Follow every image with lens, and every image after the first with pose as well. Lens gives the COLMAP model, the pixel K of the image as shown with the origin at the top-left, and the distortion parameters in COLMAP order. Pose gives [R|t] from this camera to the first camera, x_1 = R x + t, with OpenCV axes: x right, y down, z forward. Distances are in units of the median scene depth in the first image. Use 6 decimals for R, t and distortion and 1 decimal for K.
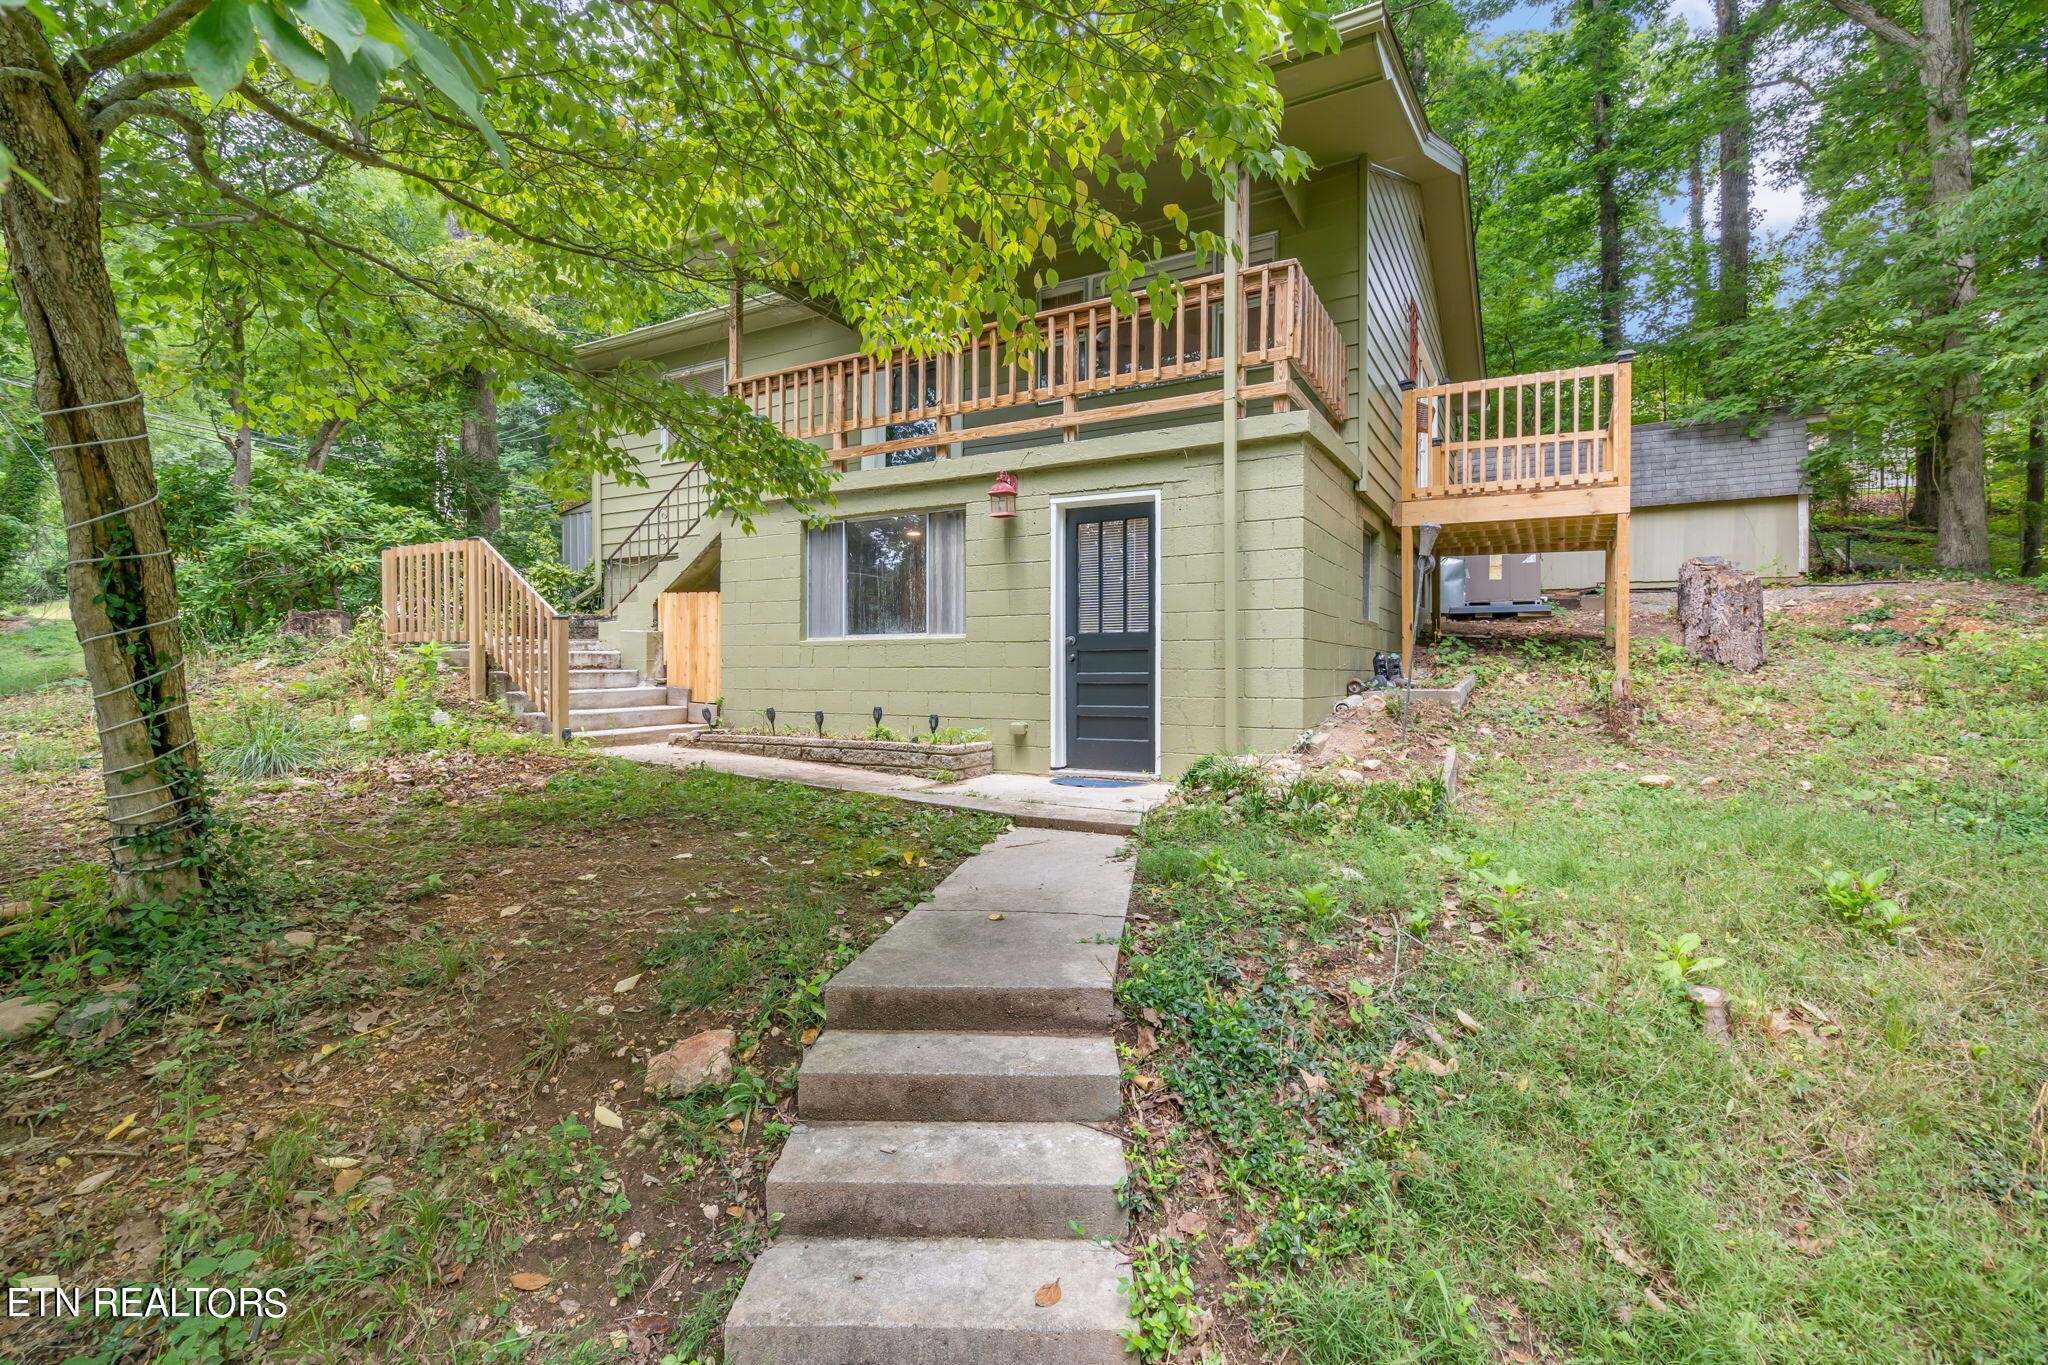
lens RADIAL K [[970.0, 0, 996.9], [0, 970.0, 679.5], [0, 0, 1]] dist [0.000574, 0.000267]
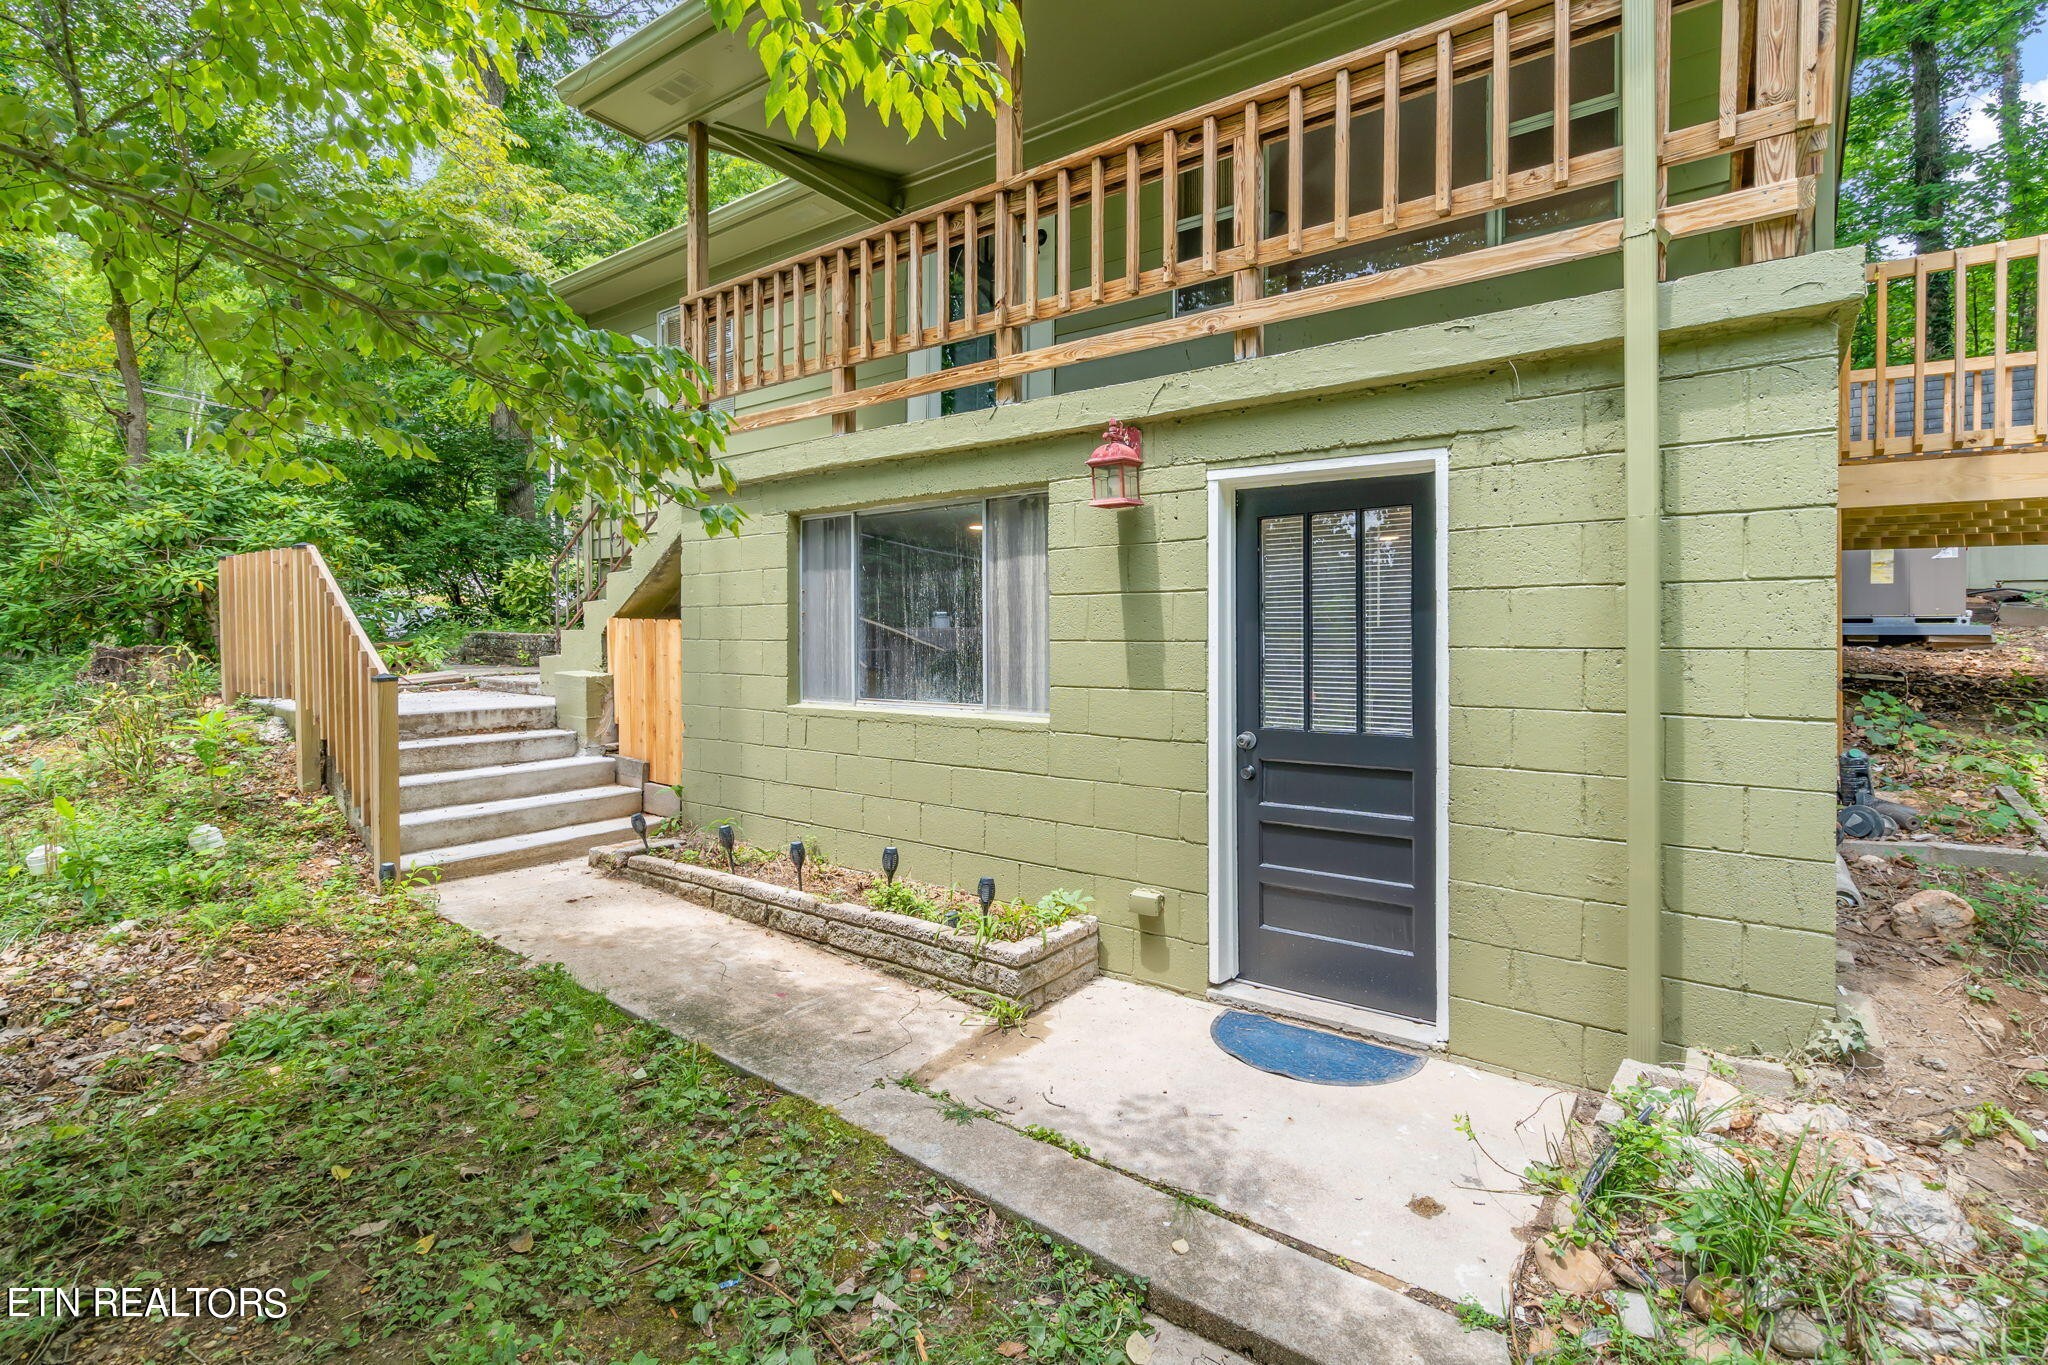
lens RADIAL K [[941.6, 0, 1021.0], [0, 941.6, 620.6], [0, 0, 1]] dist [-0.001331, 0.000365]
pose [[0.995756, -0.002469, -0.091998, 0.001852], [-0.000006, 0.999638, -0.026887, -0.089708], [0.092031, 0.026774, 0.995396, 0.473679]]
